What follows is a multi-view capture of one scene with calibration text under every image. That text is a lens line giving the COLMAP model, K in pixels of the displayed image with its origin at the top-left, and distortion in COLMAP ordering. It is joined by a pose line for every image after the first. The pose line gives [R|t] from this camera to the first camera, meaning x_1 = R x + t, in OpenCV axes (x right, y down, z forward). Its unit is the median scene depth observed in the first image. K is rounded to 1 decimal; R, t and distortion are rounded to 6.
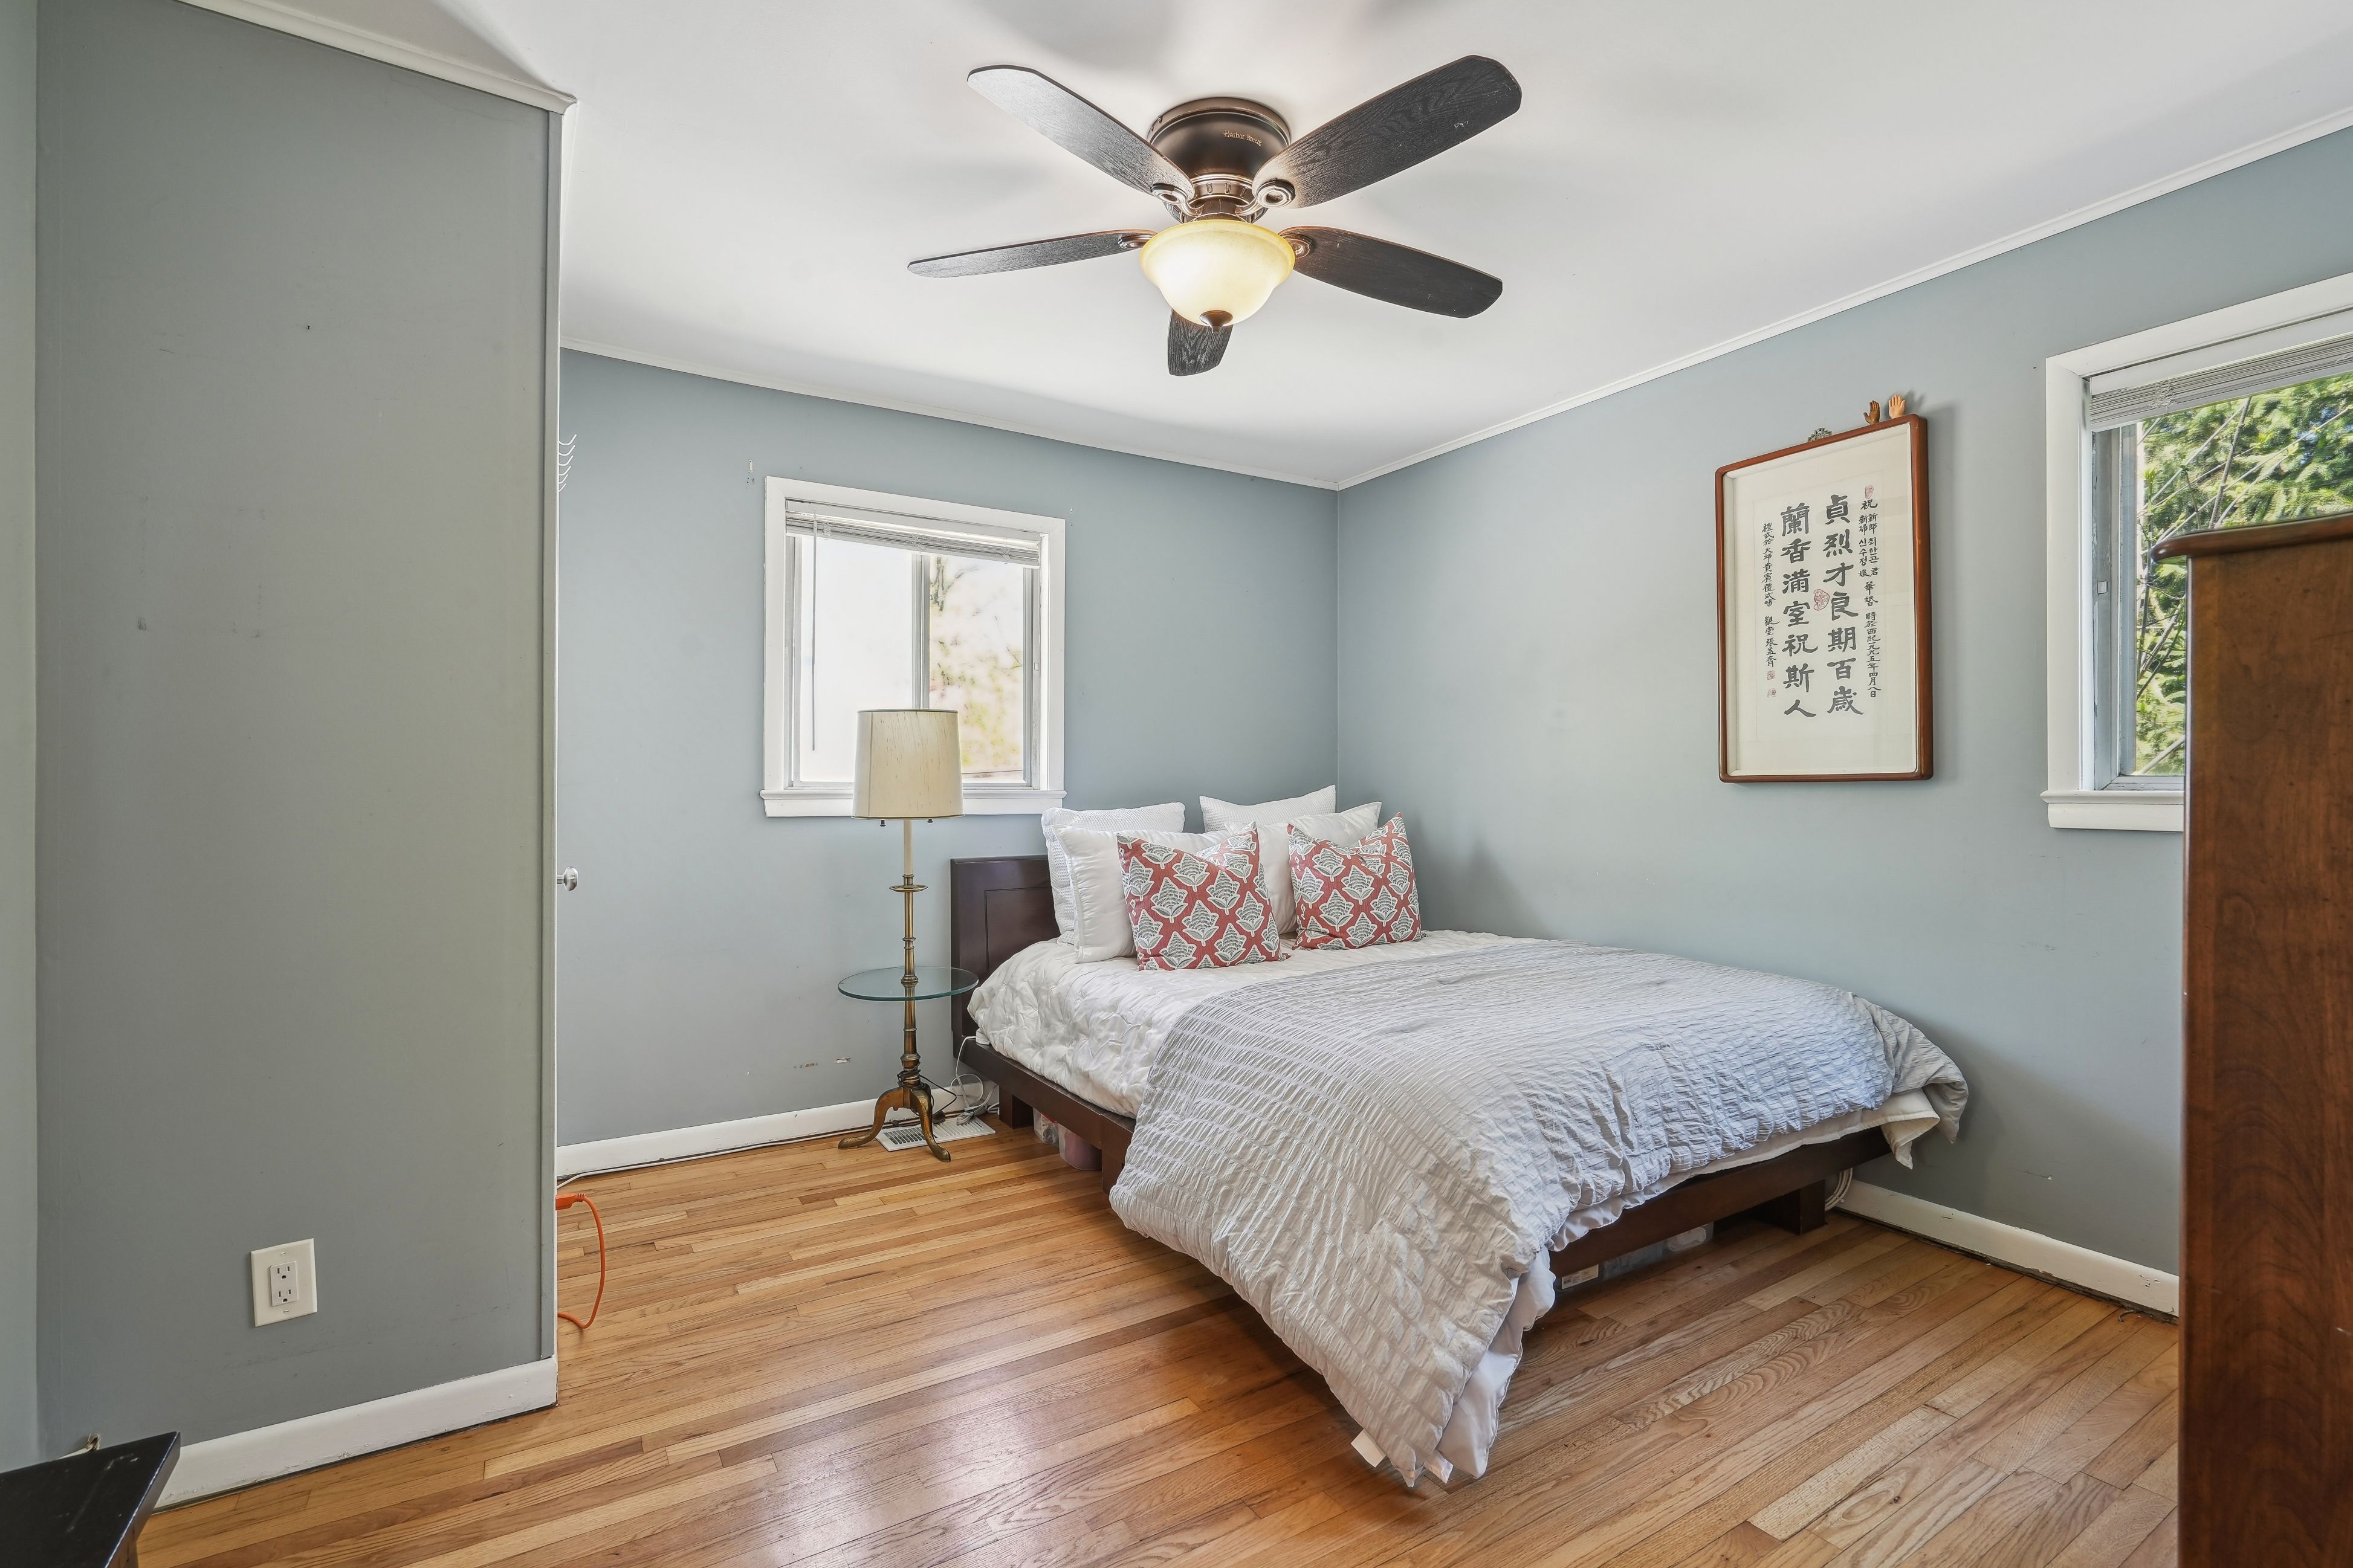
lens RADIAL K [[1081.1, 0, 1164.5], [0, 1081.1, 773.4], [0, 0, 1]] dist [-0.006377, 0.003581]
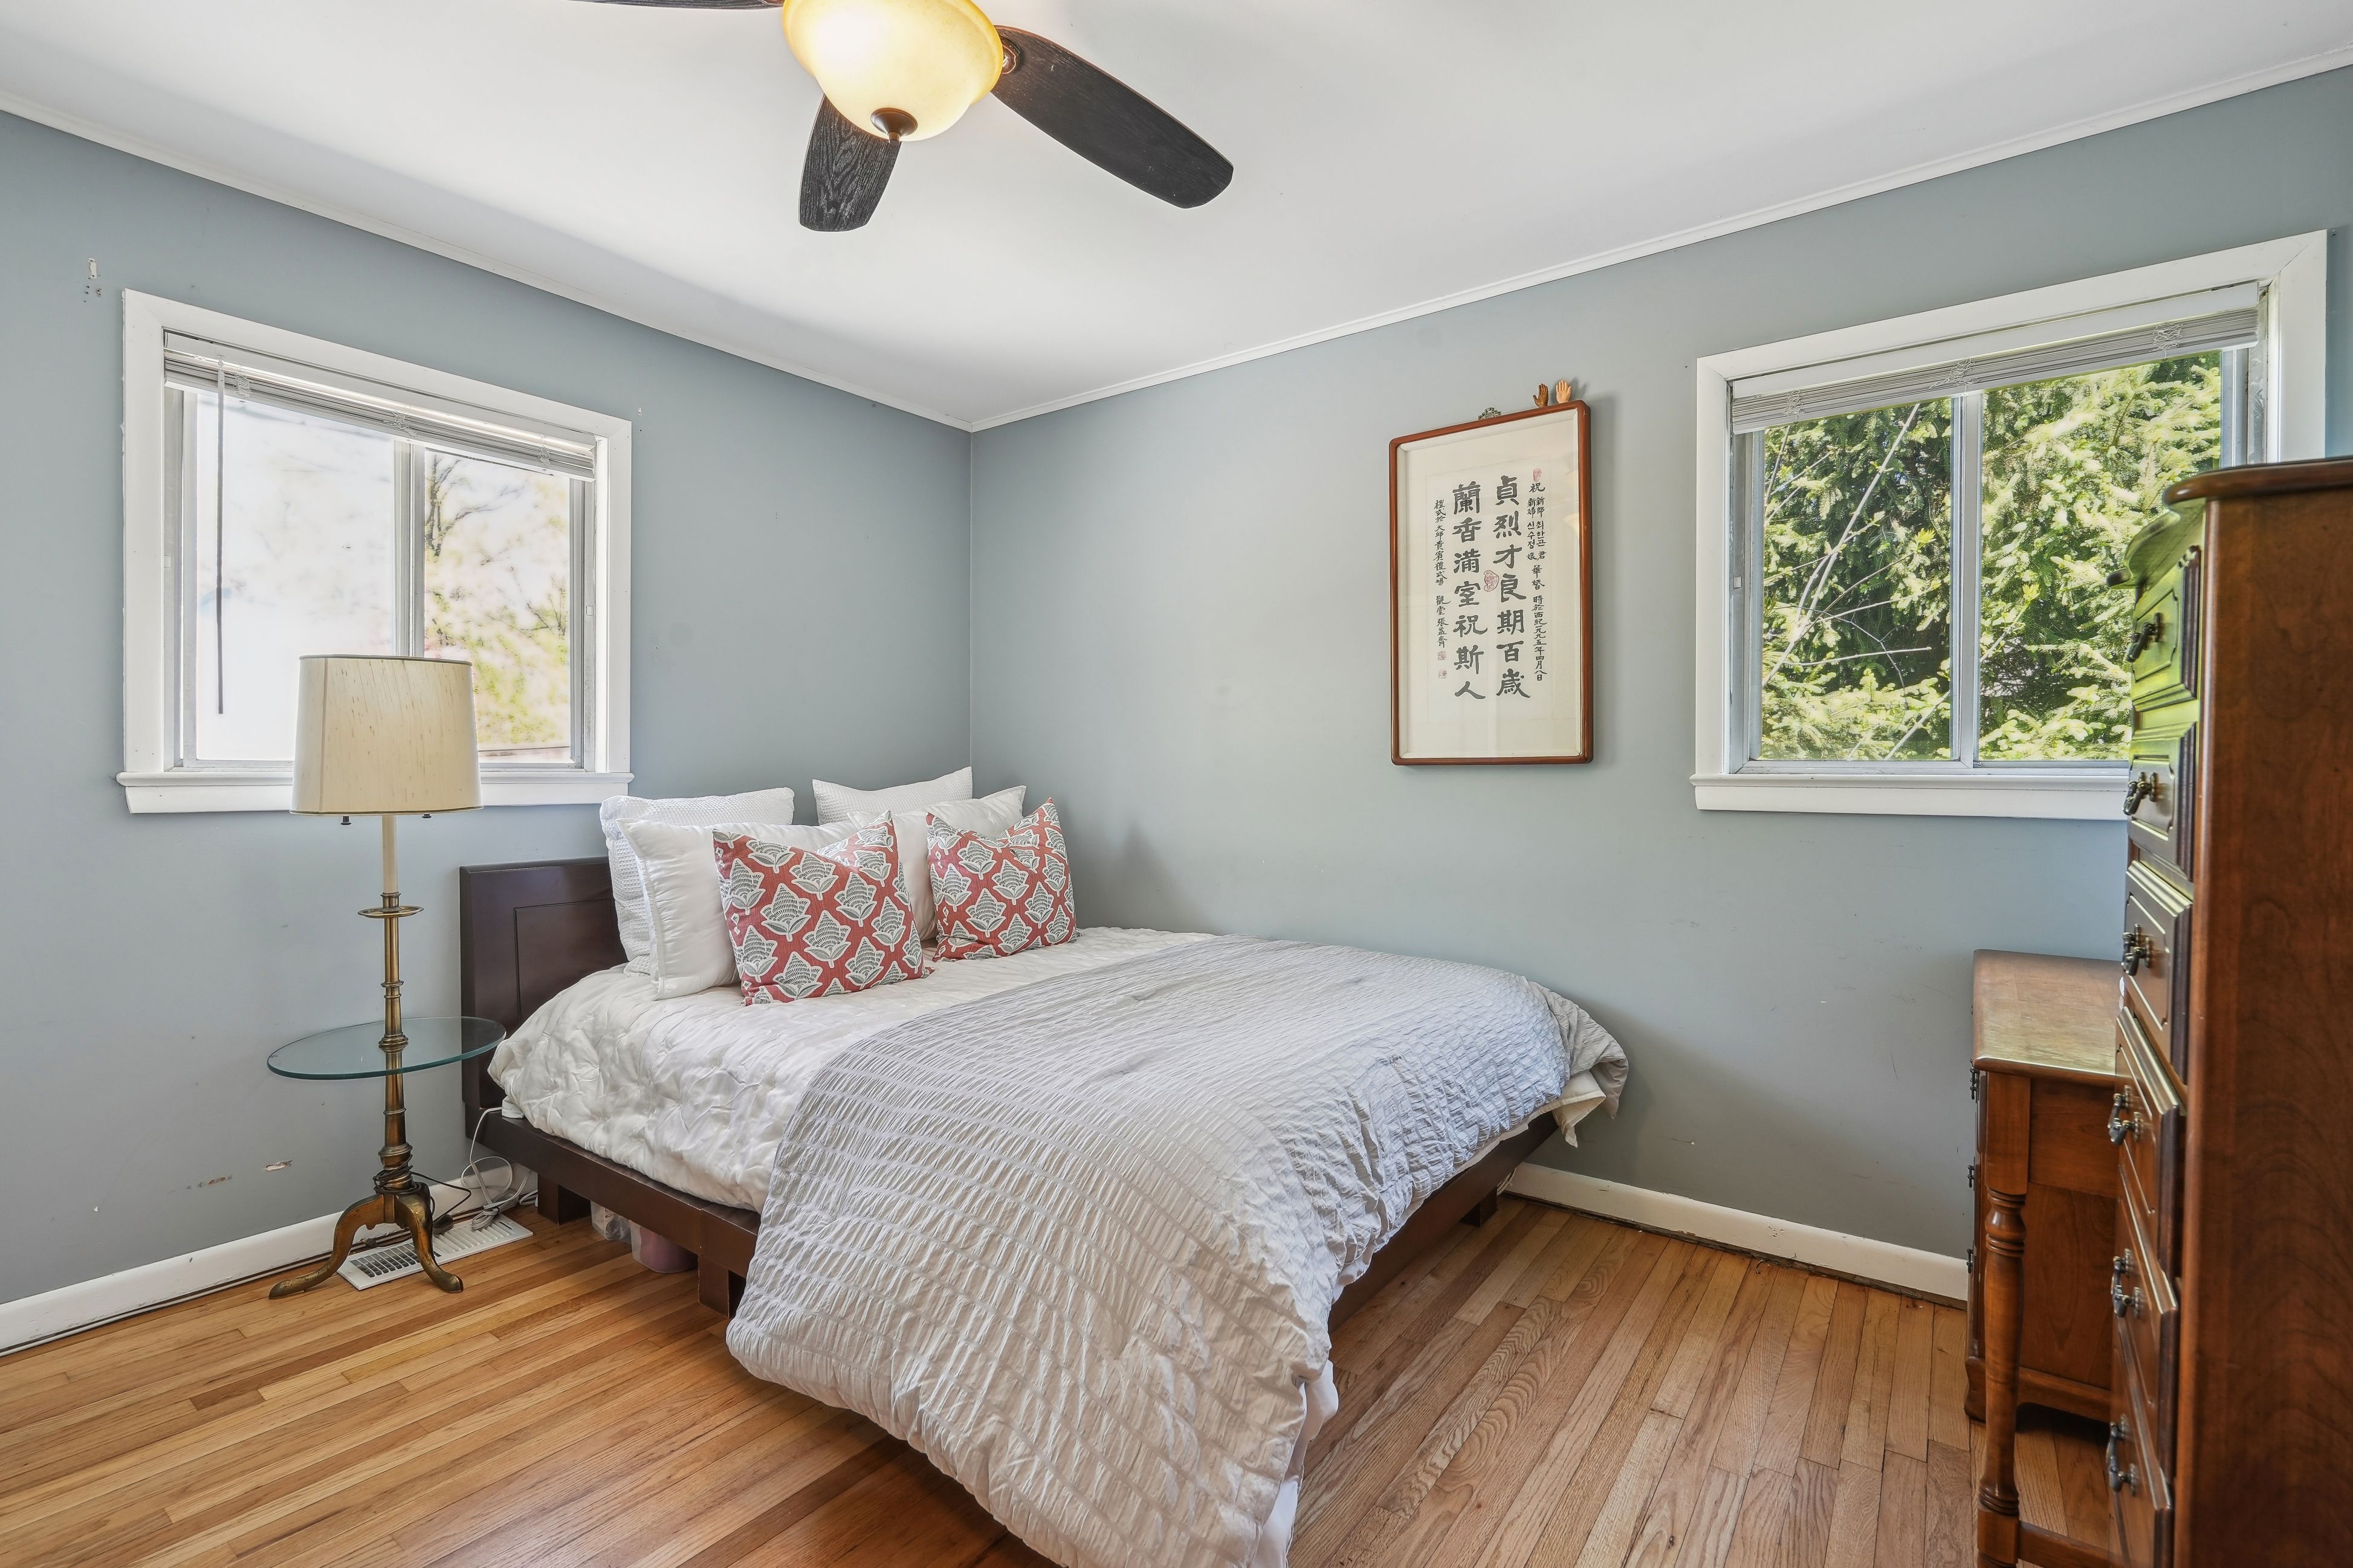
lens RADIAL K [[1081.1, 0, 1164.5], [0, 1081.1, 773.4], [0, 0, 1]] dist [-0.006377, 0.003581]
pose [[0.924965, -0.000100, 0.380053, -0.051373], [-0.006445, 0.999852, 0.015950, 0.001982], [-0.379999, -0.017202, 0.924827, 0.218226]]
